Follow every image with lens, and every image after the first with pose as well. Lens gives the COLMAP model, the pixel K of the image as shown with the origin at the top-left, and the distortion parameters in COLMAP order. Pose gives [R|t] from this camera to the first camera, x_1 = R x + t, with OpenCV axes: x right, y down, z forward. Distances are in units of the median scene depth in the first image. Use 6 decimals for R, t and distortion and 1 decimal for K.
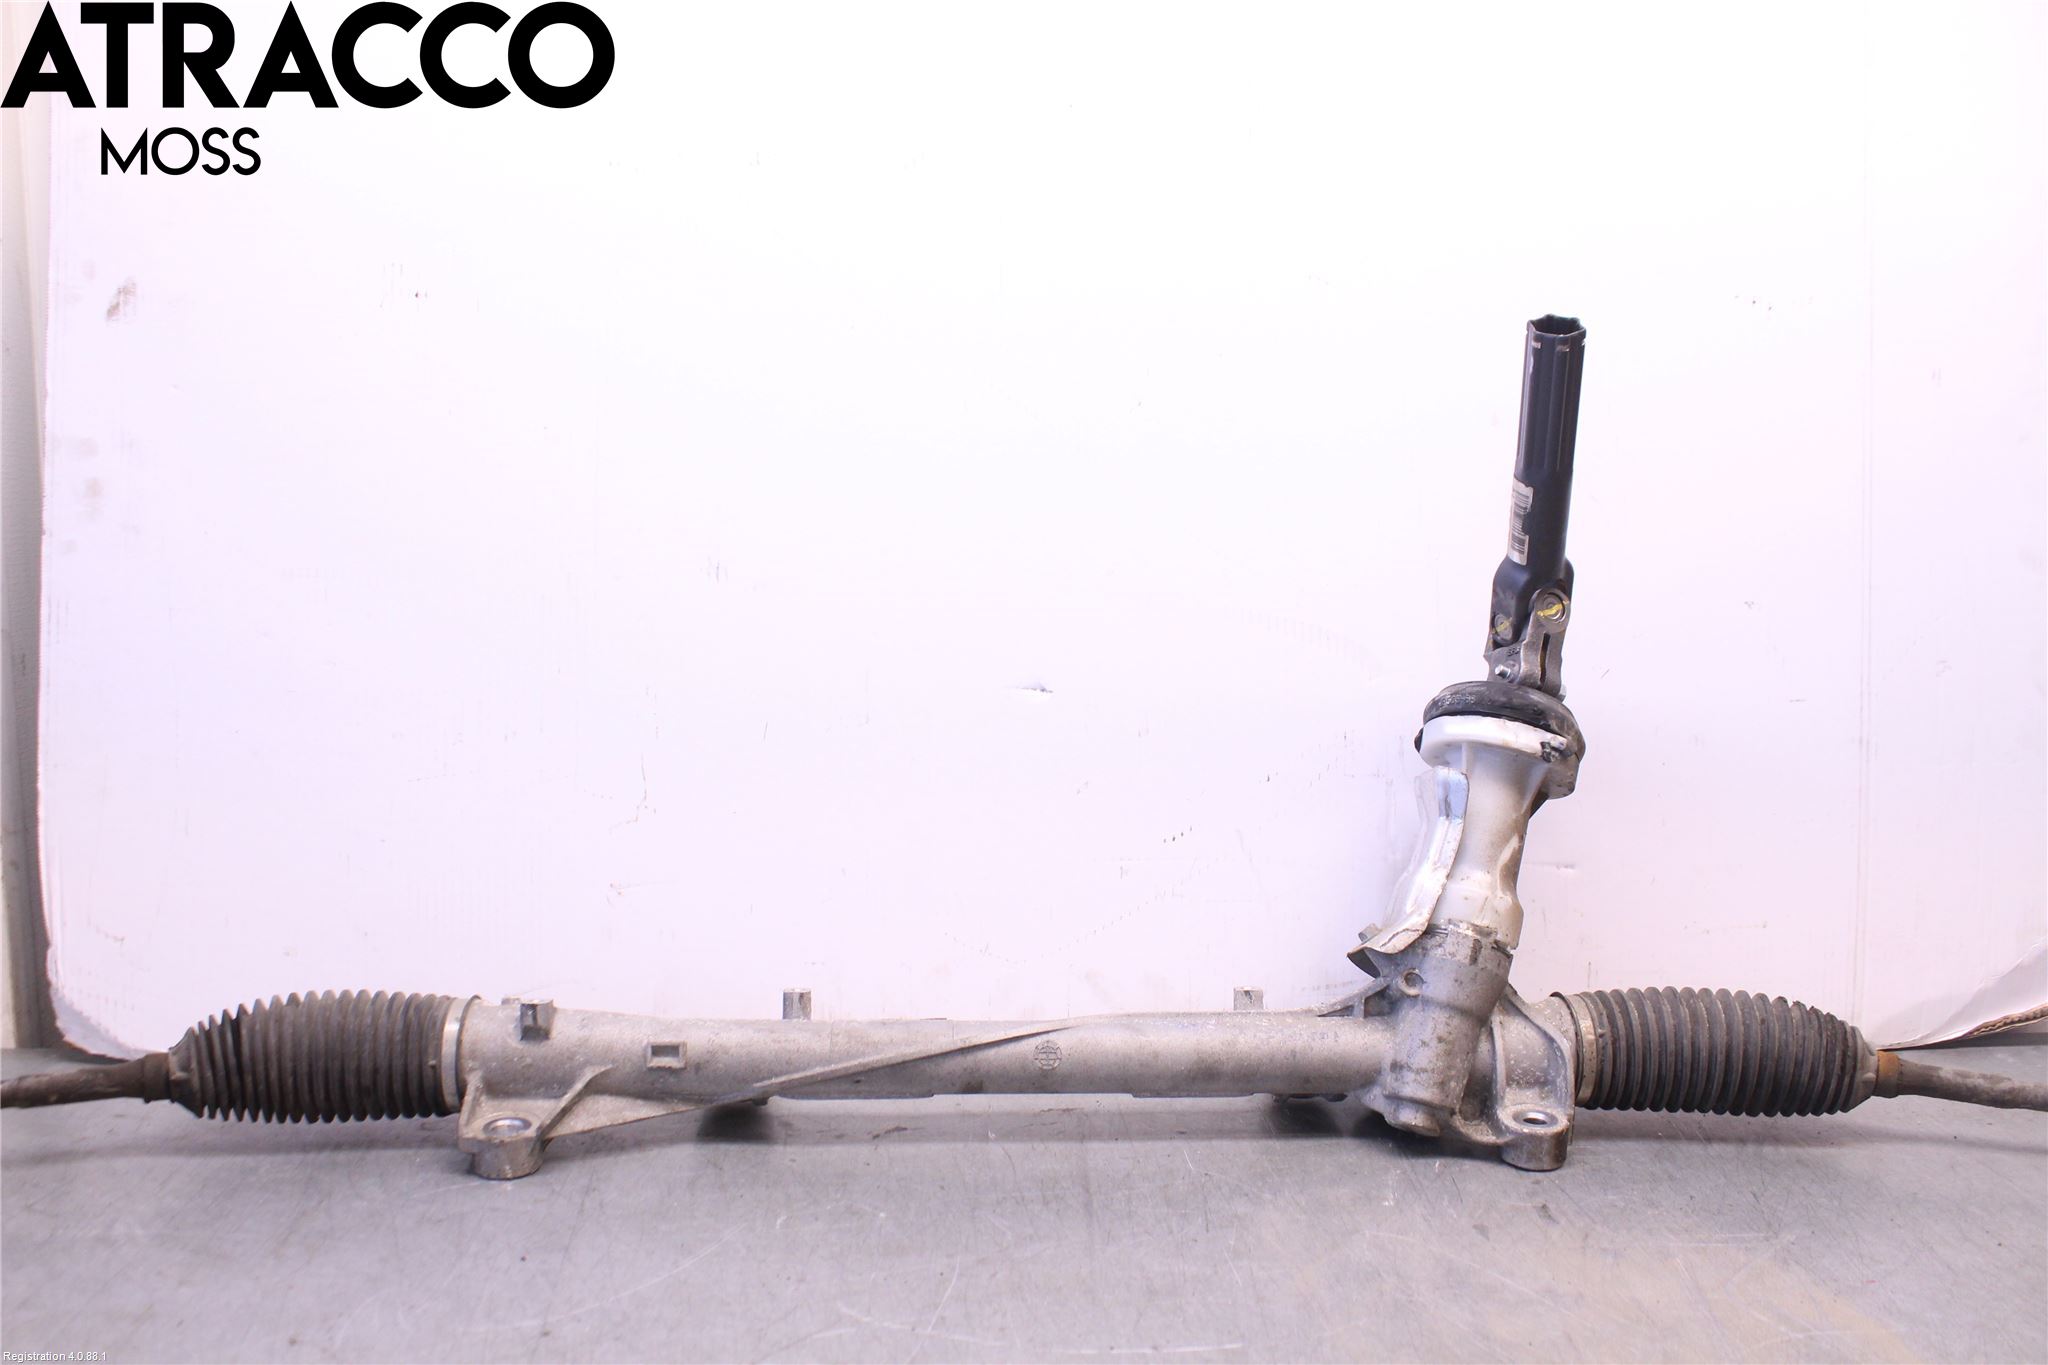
lens RADIAL K [[1734.8, 0, 1020.7], [0, 1734.8, 695.2], [0, 0, 1]] dist [-0.158957, 0.136275]
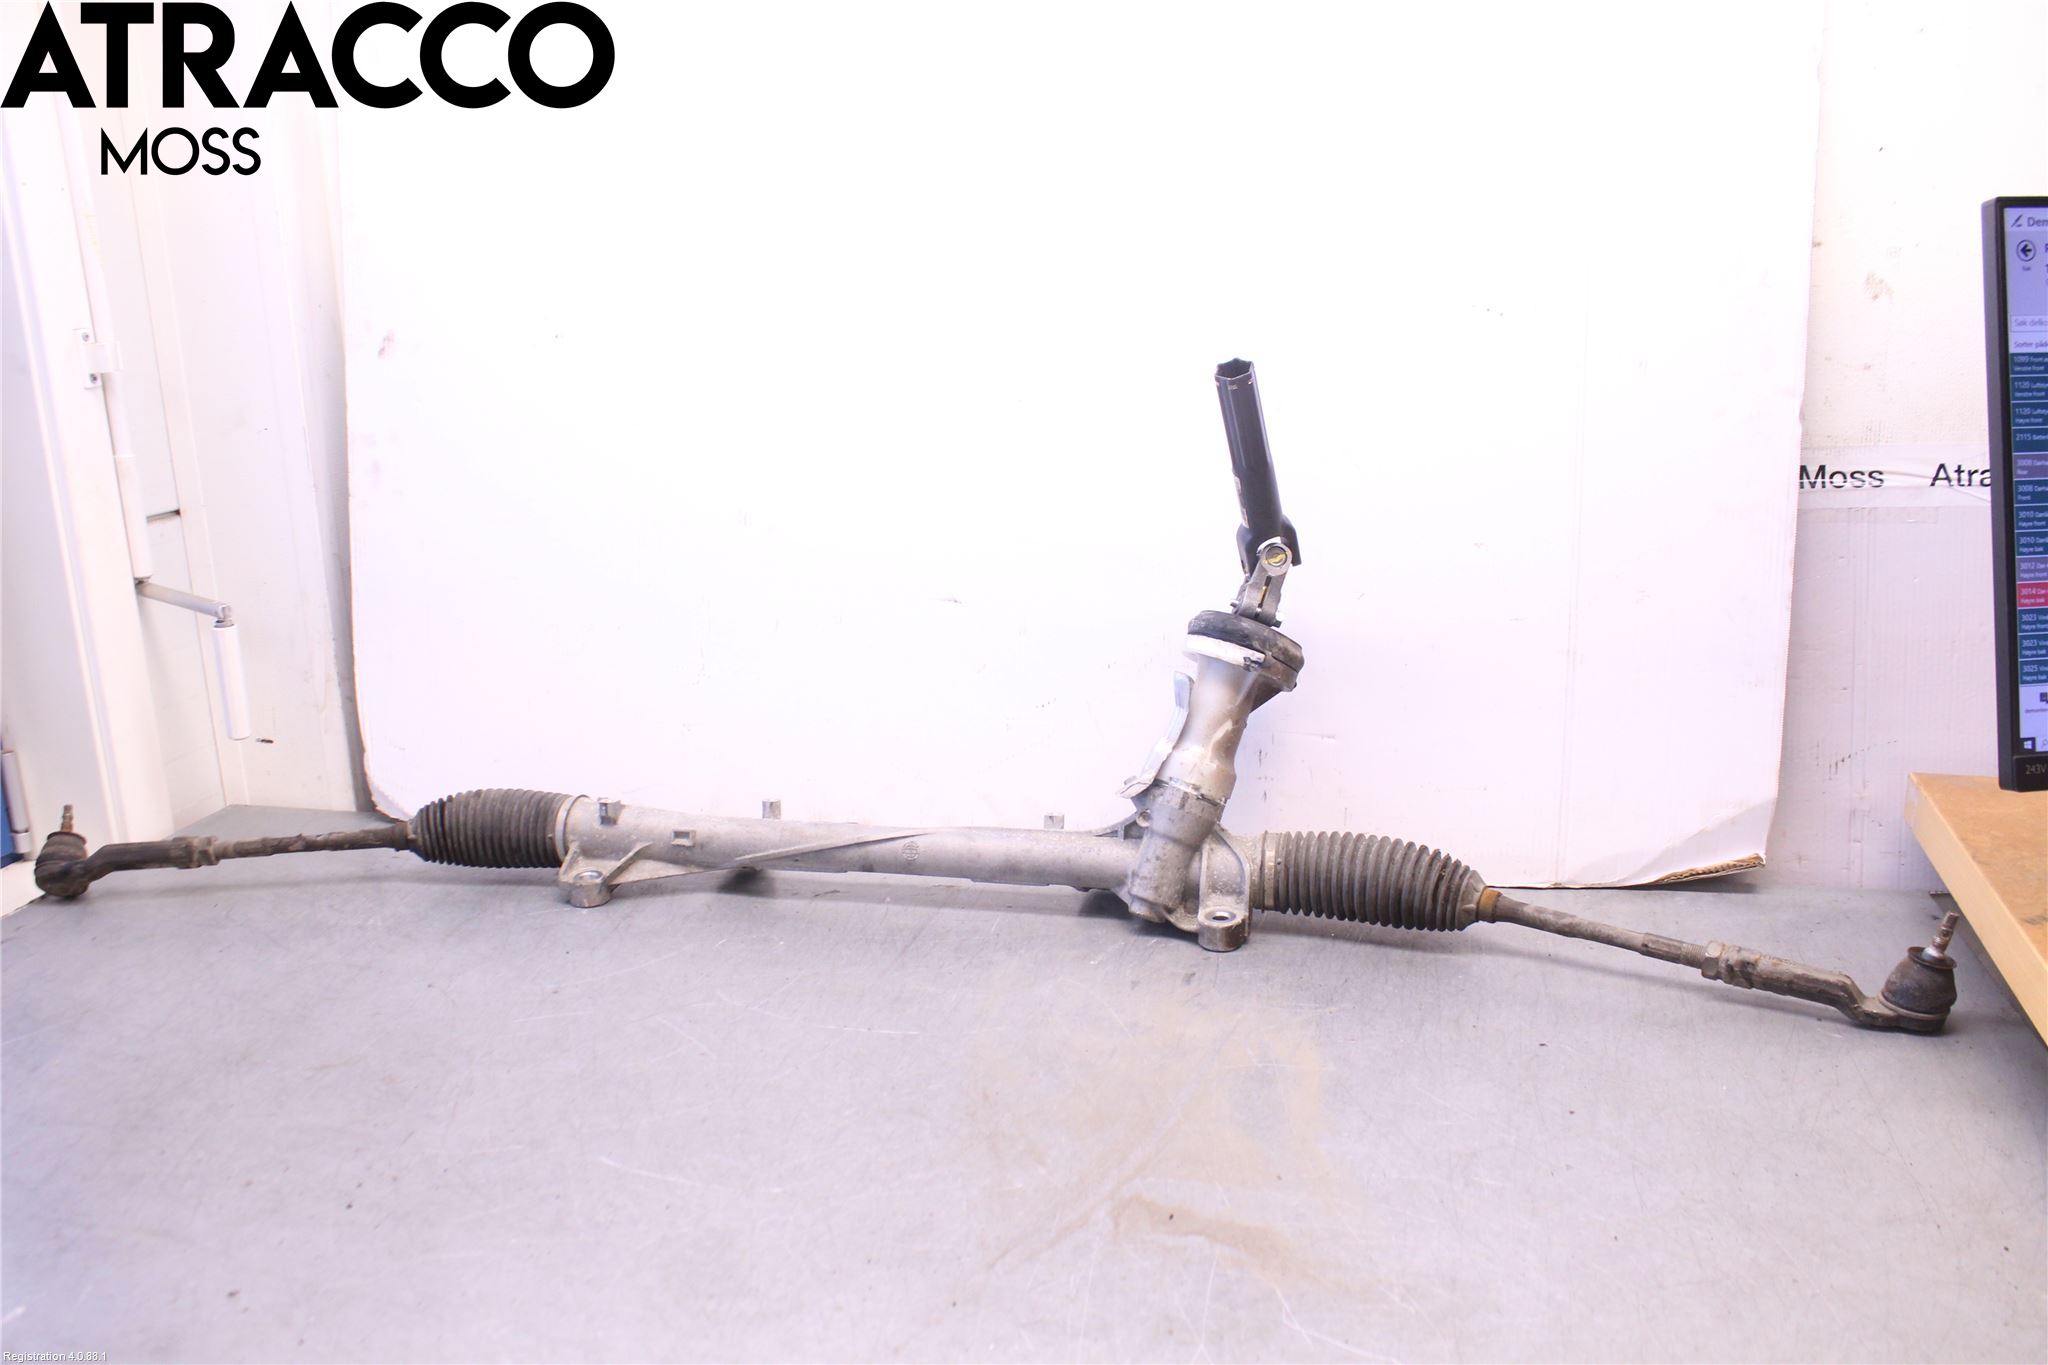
lens RADIAL K [[1734.8, 0, 1020.7], [0, 1734.8, 695.2], [0, 0, 1]] dist [-0.158957, 0.136275]
pose [[0.961314, 0.034534, -0.273283, 0.530834], [0.003805, 0.990351, 0.138530, -0.144127], [0.275430, -0.134211, 0.951906, -0.432306]]
